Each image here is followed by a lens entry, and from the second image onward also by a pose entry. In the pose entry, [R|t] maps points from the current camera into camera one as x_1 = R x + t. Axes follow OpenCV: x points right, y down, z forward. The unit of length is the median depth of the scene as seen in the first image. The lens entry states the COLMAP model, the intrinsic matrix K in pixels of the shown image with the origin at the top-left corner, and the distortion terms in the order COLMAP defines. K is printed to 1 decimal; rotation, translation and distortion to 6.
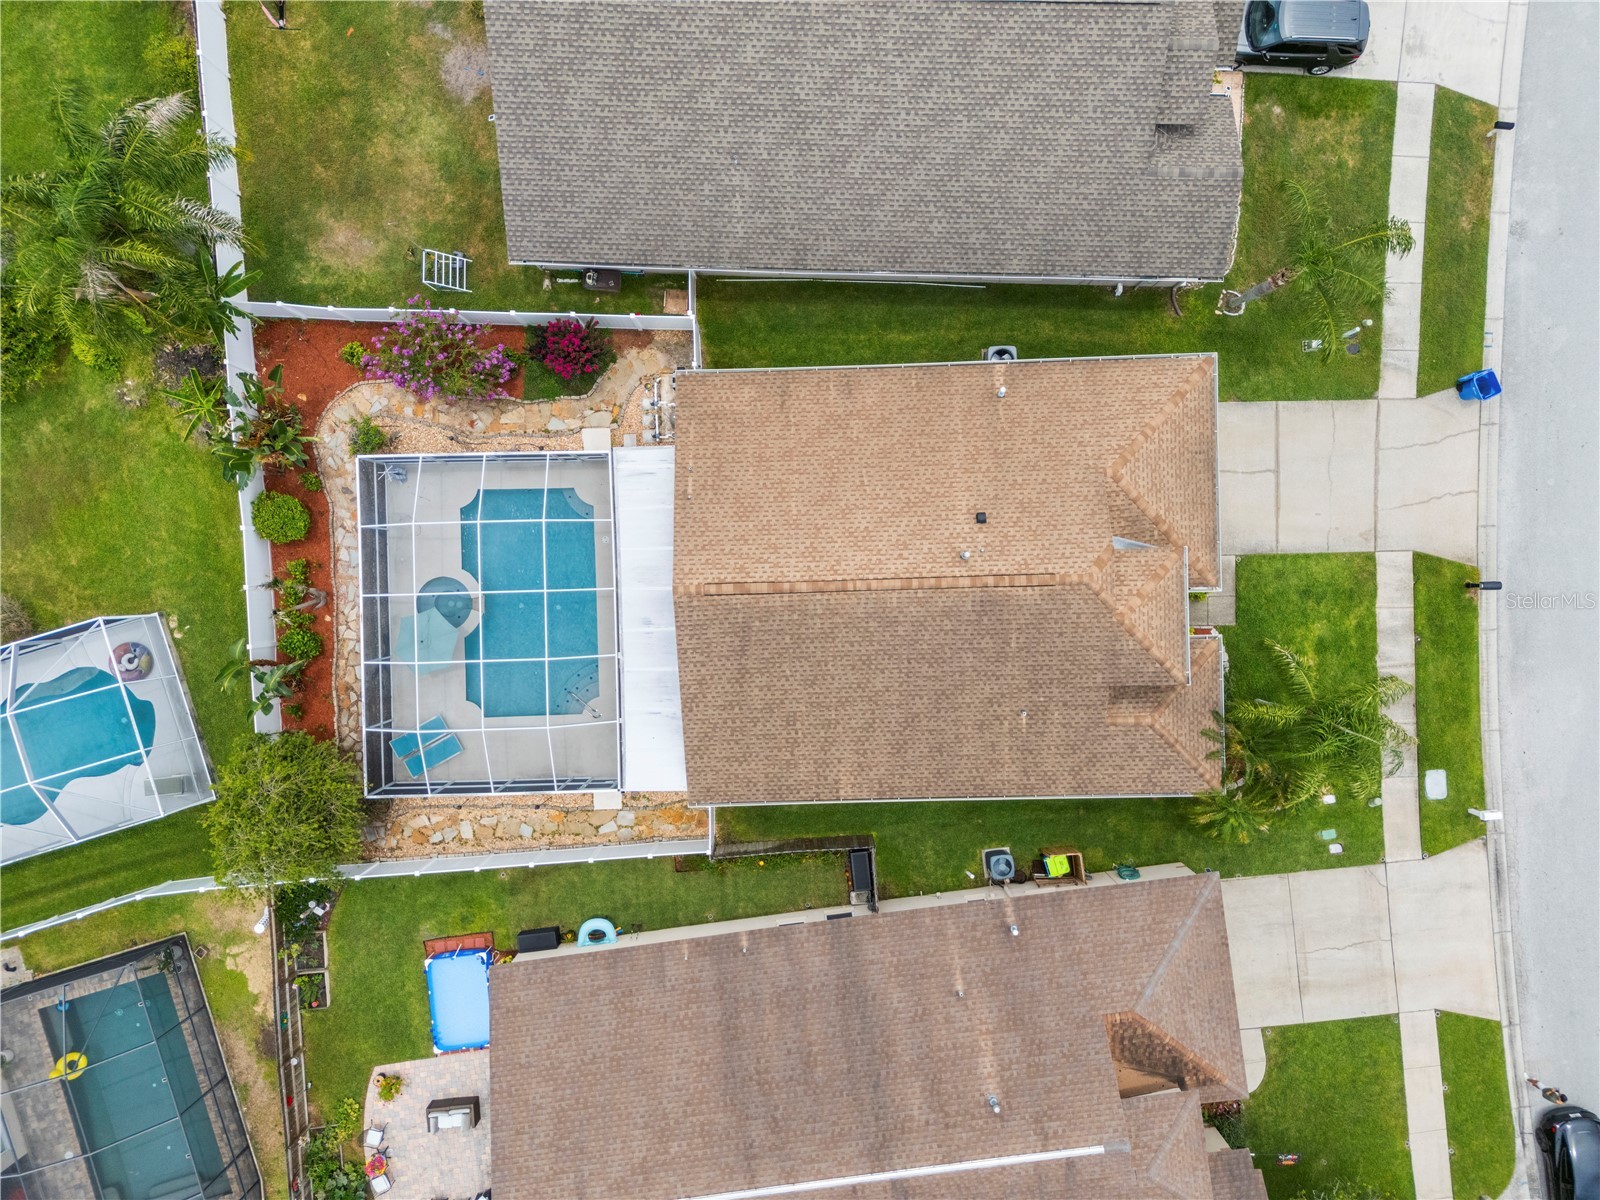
lens RADIAL K [[1175.6, 0, 800.0], [0, 1175.6, 600.0], [0, 0, 1]] dist [0.077327, -0.068715]
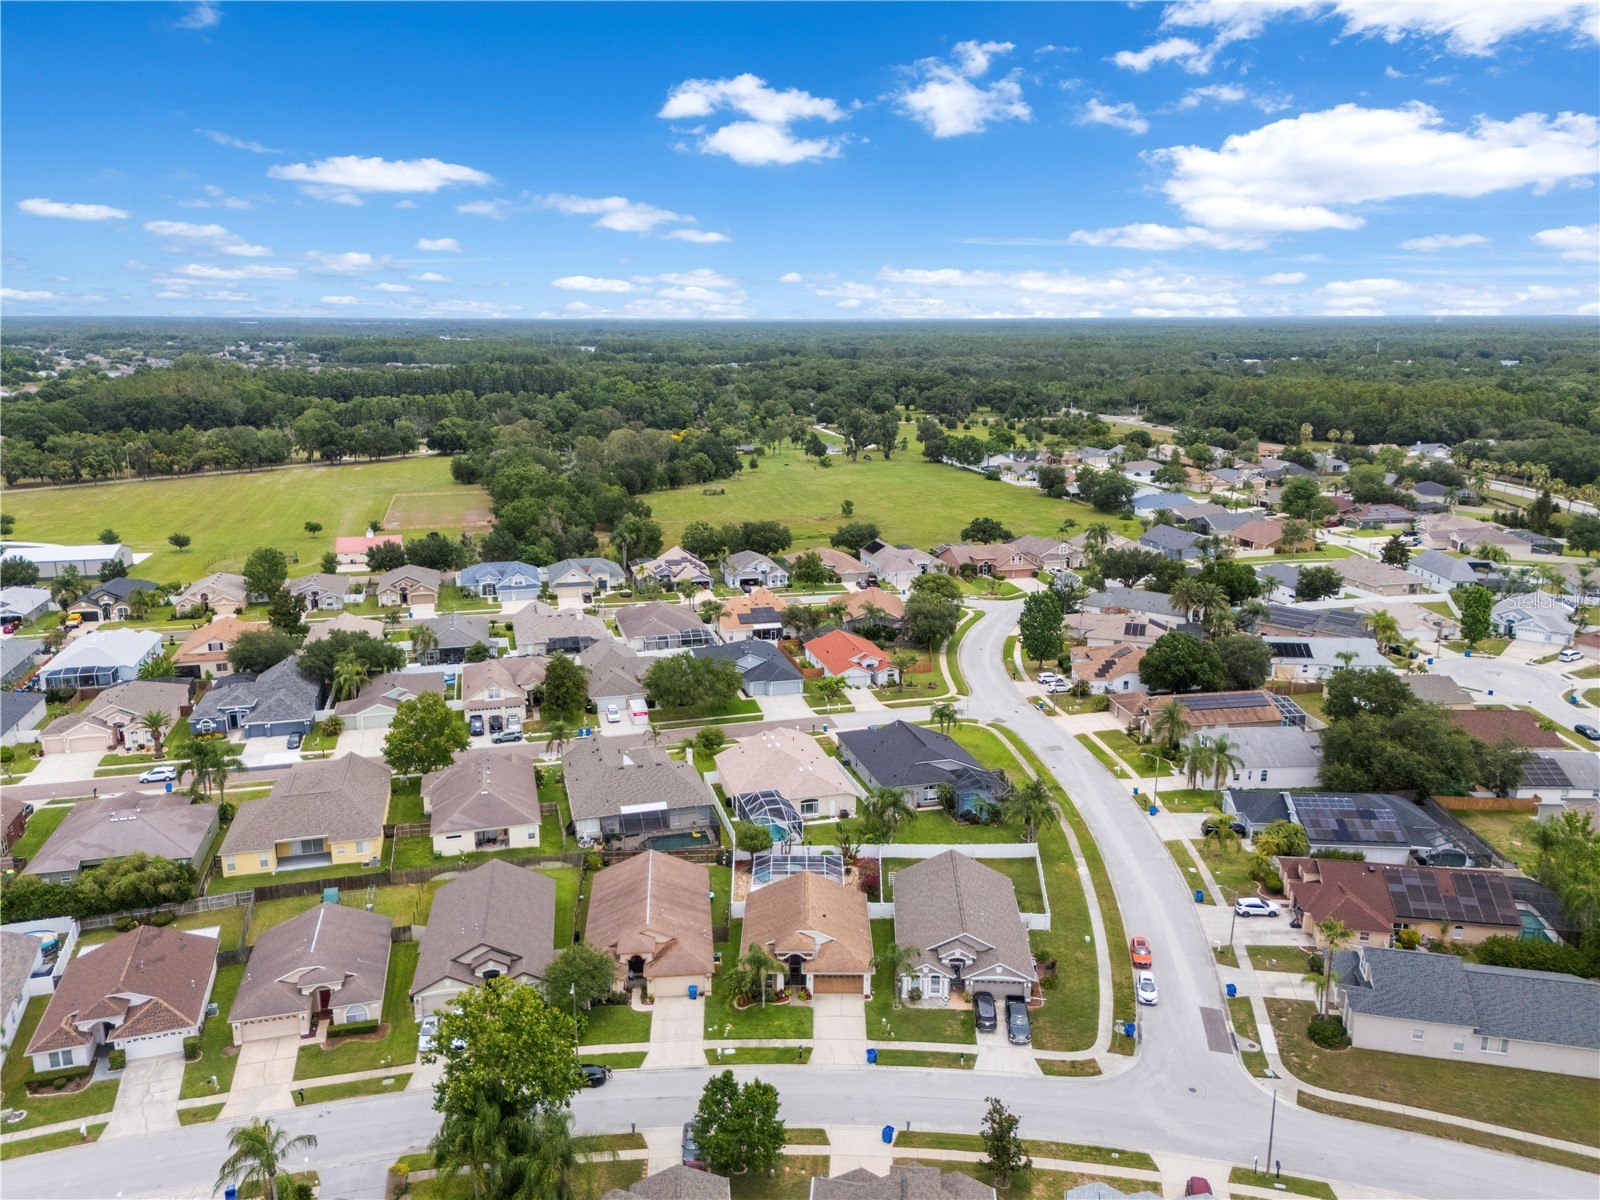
lens RADIAL K [[1216.1, 0, 800.0], [0, 1216.1, 600.0], [0, 0, 1]] dist [0.051202, -0.001382]
pose [[-0.027910, 0.242395, -0.969776, 3.111307], [-0.999382, -0.027518, 0.021884, -0.044743], [-0.021382, 0.969787, 0.243013, -0.738412]]
